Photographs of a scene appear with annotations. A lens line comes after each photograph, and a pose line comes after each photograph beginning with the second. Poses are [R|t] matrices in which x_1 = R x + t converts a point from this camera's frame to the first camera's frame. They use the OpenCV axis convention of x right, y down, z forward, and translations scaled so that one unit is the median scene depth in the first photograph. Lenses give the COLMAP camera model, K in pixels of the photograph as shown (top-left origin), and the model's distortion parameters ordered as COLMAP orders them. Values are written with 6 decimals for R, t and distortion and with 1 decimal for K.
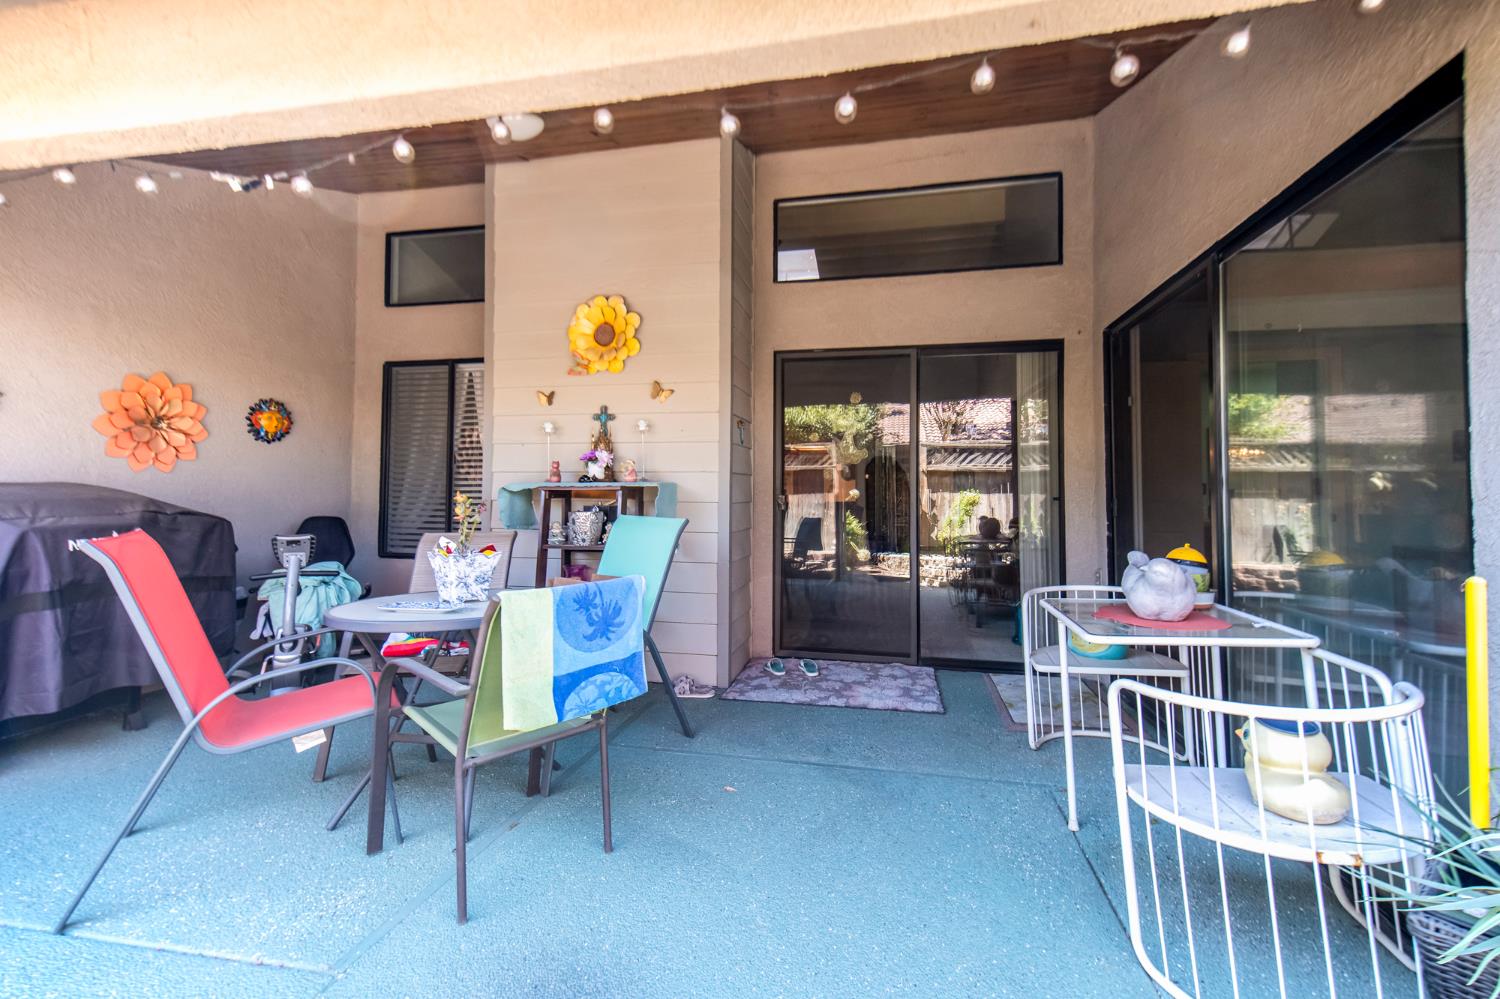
lens RADIAL K [[645.1, 0, 751.5], [0, 645.1, 480.4], [0, 0, 1]] dist [0.002216, 0.000205]
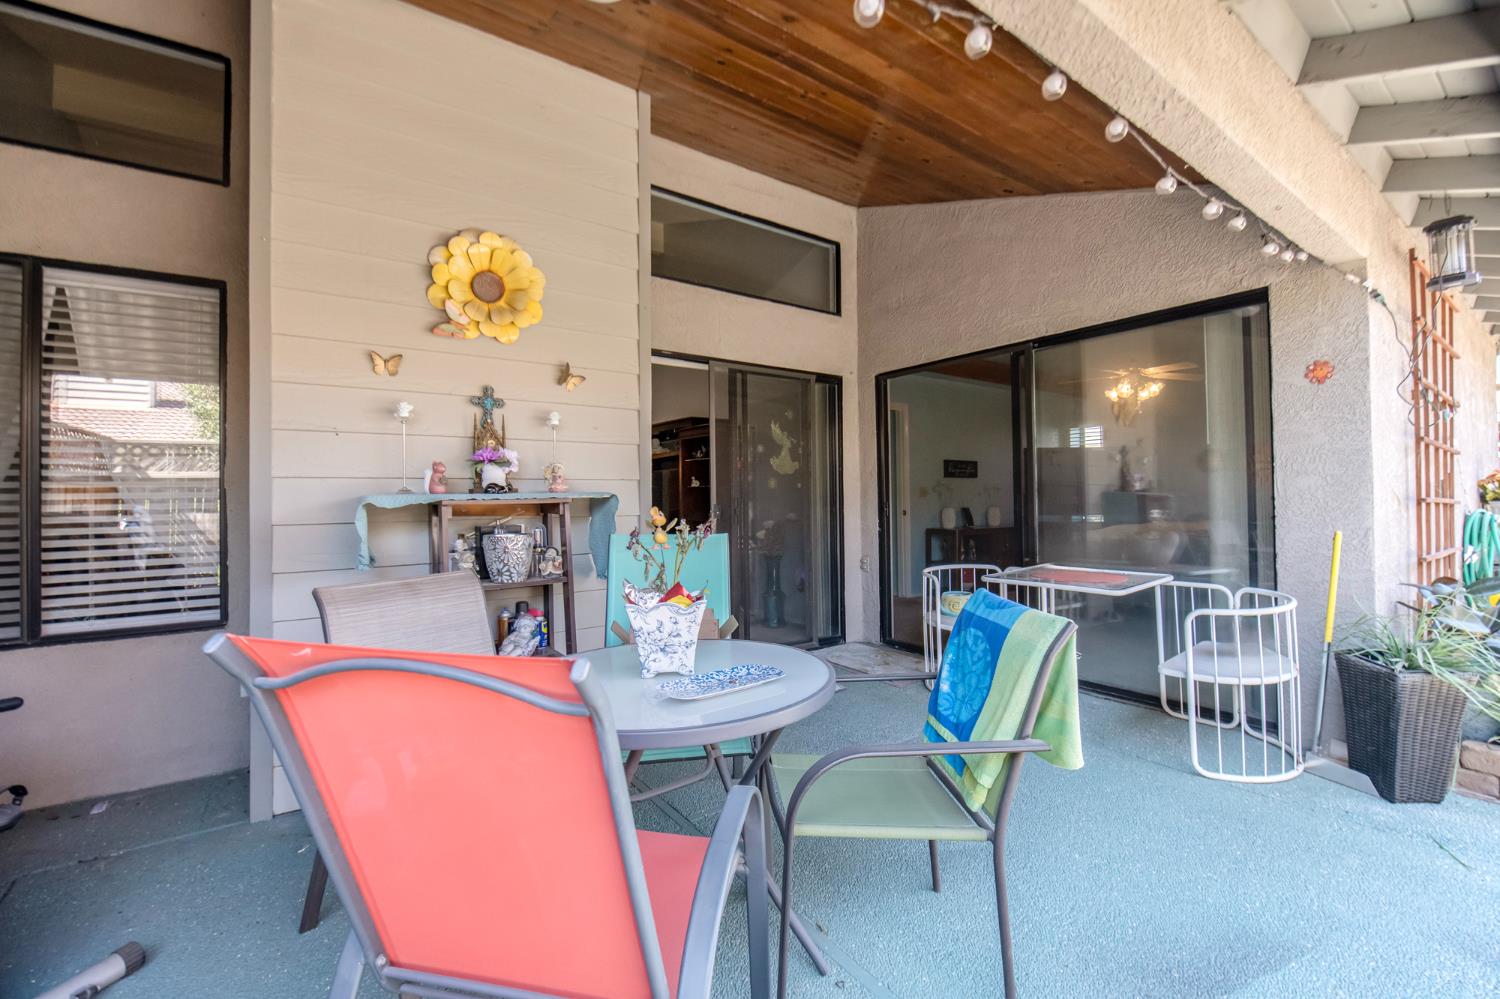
lens RADIAL K [[645.1, 0, 751.5], [0, 645.1, 480.4], [0, 0, 1]] dist [0.002216, 0.000205]
pose [[0.655930, 0.007327, 0.754786, -0.575394], [0.004085, 0.999904, -0.013257, -0.000989], [-0.754810, 0.011779, 0.655837, 0.315746]]
